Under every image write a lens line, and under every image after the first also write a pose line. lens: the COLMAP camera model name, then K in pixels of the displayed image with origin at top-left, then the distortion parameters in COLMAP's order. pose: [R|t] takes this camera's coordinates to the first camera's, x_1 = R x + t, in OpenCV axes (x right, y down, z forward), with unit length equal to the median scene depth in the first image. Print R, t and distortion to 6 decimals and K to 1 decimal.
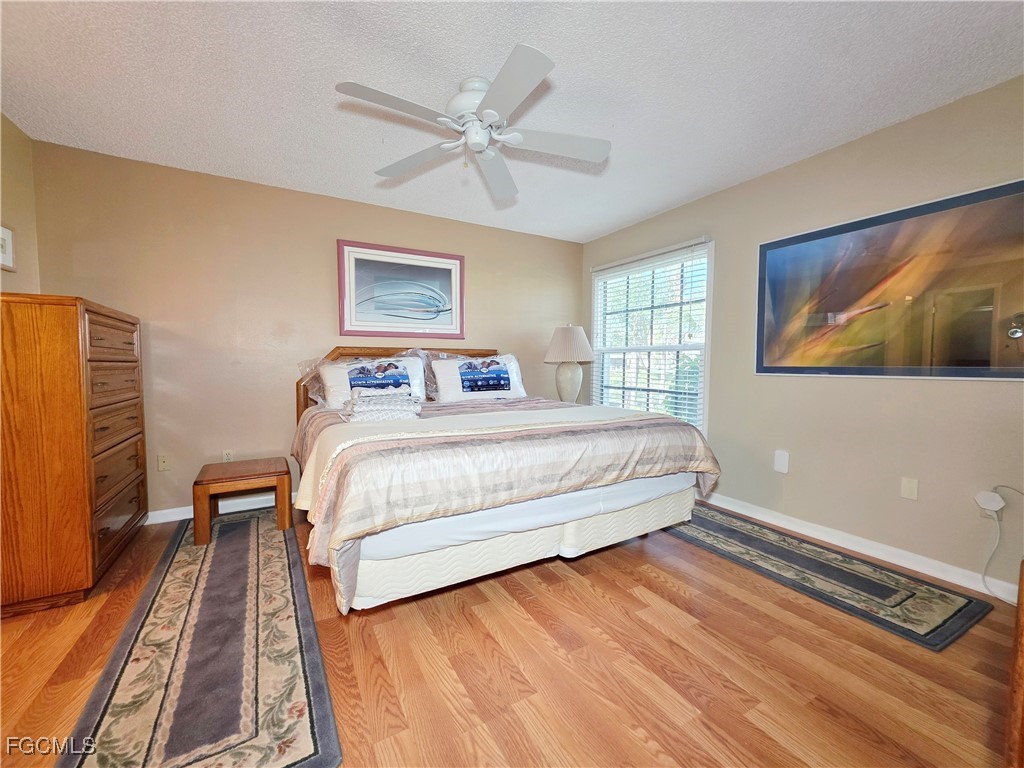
lens RADIAL K [[415.8, 0, 514.2], [0, 415.8, 385.3], [0, 0, 1]] dist [0.000017, 0.000679]
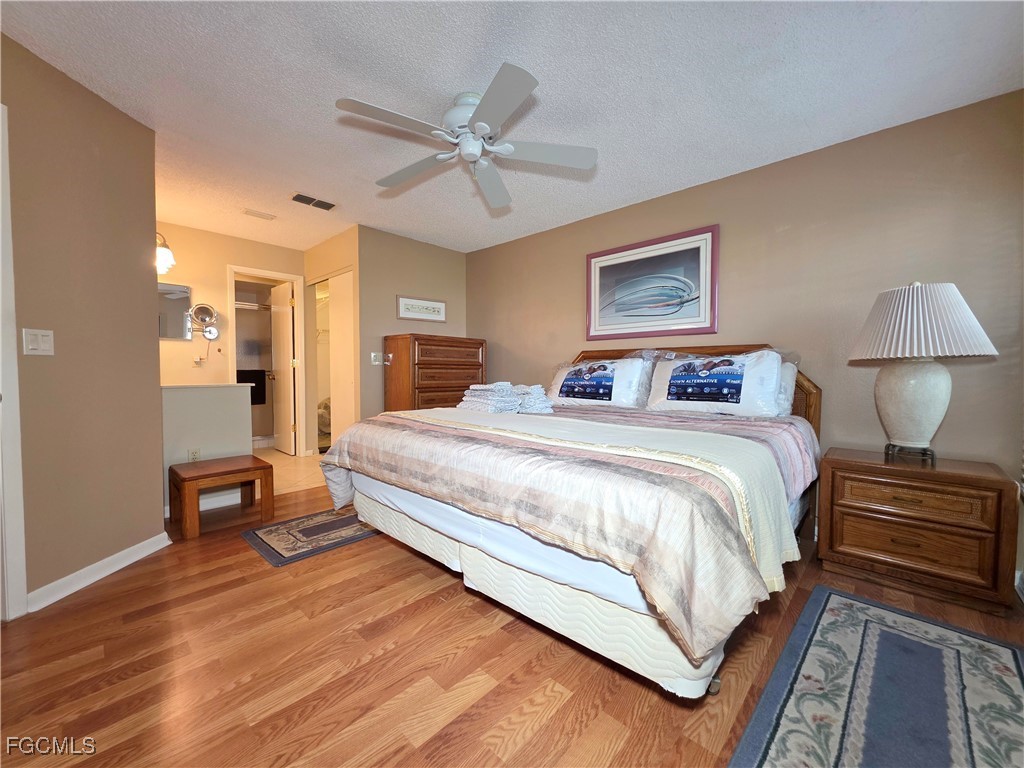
lens RADIAL K [[415.8, 0, 514.2], [0, 415.8, 385.3], [0, 0, 1]] dist [0.000017, 0.000679]
pose [[0.277082, 0.032808, -0.960286, 0.981834], [-0.053713, 0.998383, 0.018612, -0.018882], [0.959344, 0.046423, 0.278396, 0.840655]]
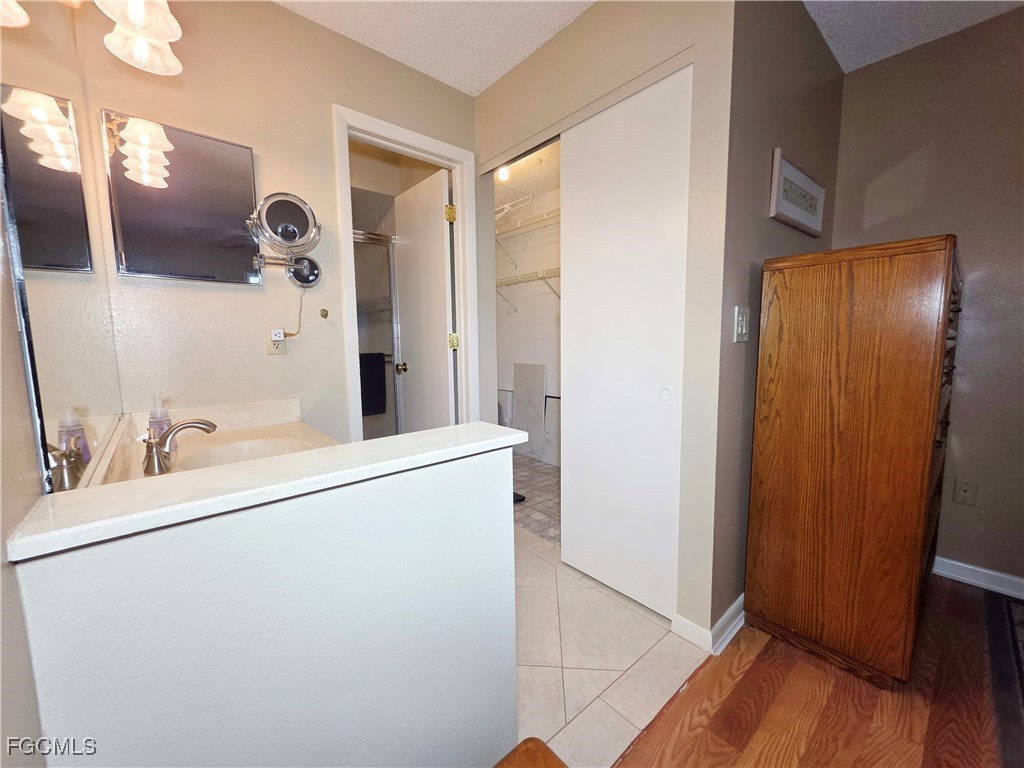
lens RADIAL K [[415.8, 0, 514.2], [0, 415.8, 385.3], [0, 0, 1]] dist [0.000017, 0.000679]
pose [[0.185908, 0.088972, -0.978531, -0.482438], [-0.041028, 0.995726, 0.082741, -0.012637], [0.981710, 0.024765, 0.188763, 0.230085]]
